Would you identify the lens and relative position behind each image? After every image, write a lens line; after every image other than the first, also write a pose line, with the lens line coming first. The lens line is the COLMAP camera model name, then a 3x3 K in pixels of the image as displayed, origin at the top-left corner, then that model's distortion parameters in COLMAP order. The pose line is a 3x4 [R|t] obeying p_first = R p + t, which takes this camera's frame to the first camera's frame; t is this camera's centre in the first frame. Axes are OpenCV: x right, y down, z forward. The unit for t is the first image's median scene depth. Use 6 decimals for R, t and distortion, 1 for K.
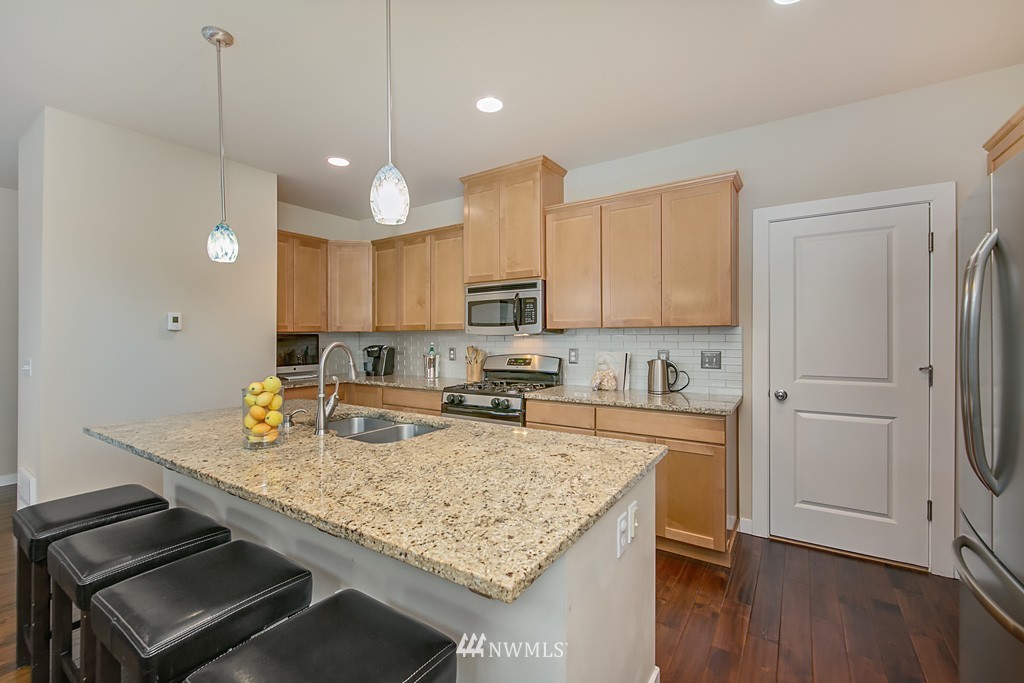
lens RADIAL K [[440.8, 0, 512.0], [0, 440.8, 341.5], [0, 0, 1]] dist [0.007995, 0.000189]
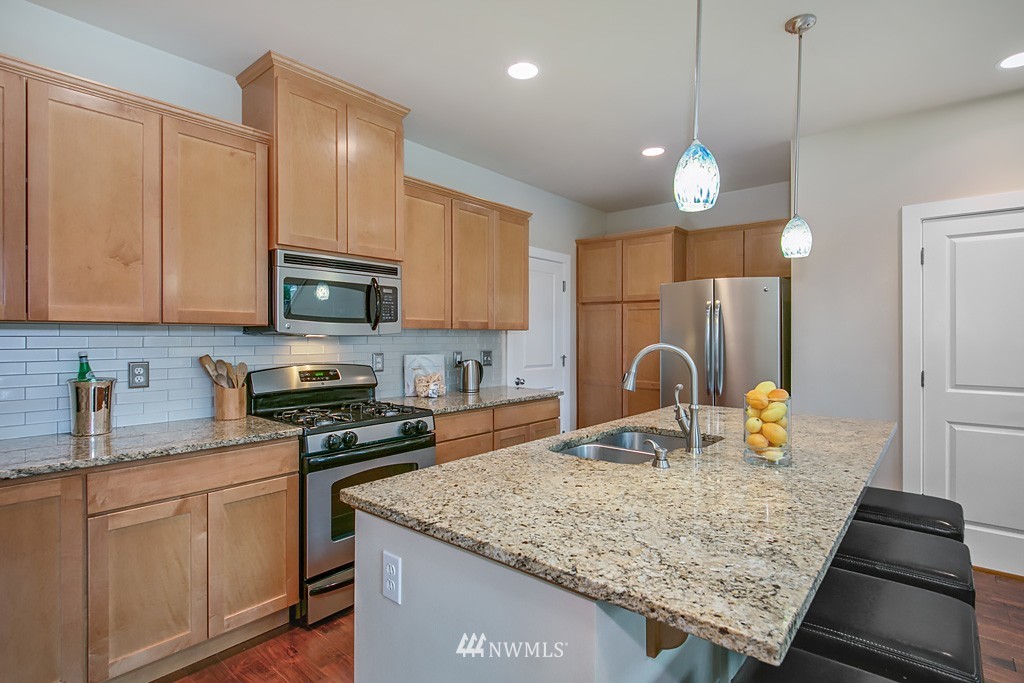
lens RADIAL K [[506.9, 0, 496.4], [0, 506.9, 339.1], [0, 0, 1]] dist [0.002775, 0.000273]
pose [[0.124138, 0.004791, 0.992253, -0.799041], [0.015862, 0.999851, -0.006812, -0.000002], [-0.992138, 0.016584, 0.124044, 0.708577]]
